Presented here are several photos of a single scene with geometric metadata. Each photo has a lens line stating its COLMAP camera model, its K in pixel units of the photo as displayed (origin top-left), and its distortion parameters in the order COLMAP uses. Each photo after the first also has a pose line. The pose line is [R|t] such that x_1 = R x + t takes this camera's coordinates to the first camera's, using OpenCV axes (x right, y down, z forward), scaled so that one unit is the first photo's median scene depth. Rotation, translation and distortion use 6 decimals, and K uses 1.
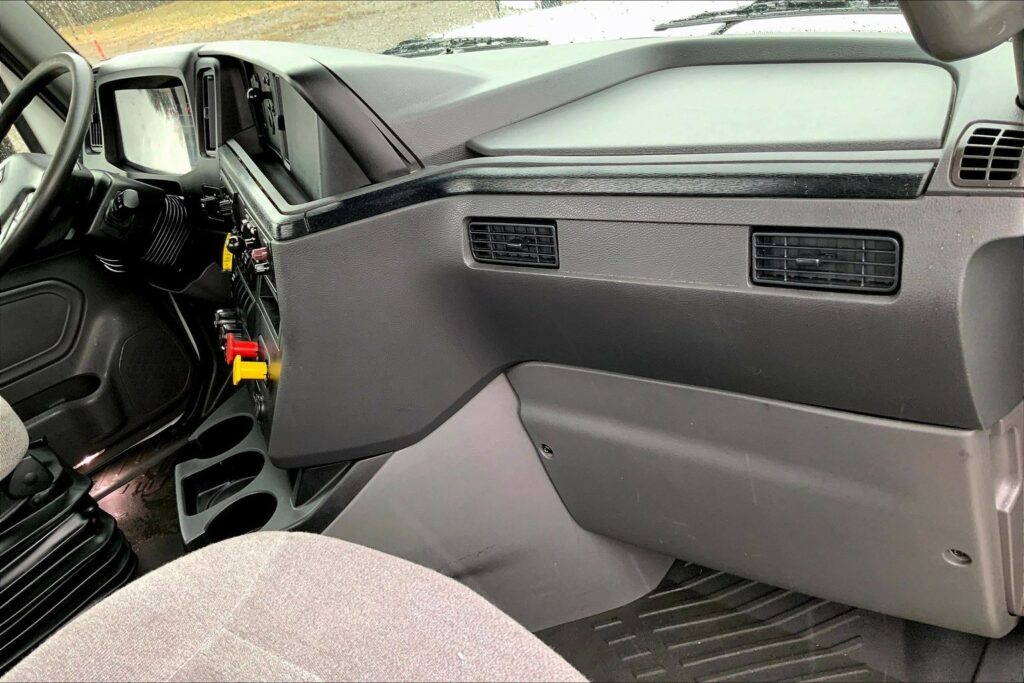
lens RADIAL K [[848.9, 0, 512.4], [0, 848.9, 340.6], [0, 0, 1]] dist [0.064551, -0.135669]
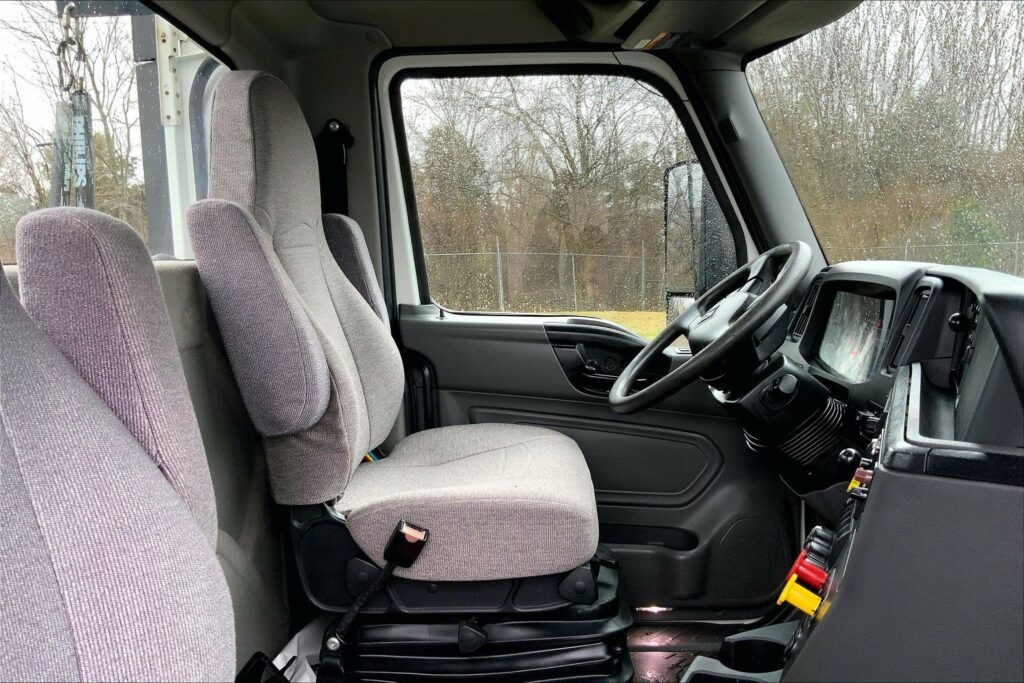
lens RADIAL K [[848.9, 0, 511.7], [0, 848.9, 344.3], [0, 0, 1]] dist [0.064551, -0.135669]
pose [[0.632268, 0.297048, -0.715541, 0.036283], [-0.471836, 0.880179, -0.051530, -0.005783], [0.614498, 0.370199, 0.696667, 0.107549]]
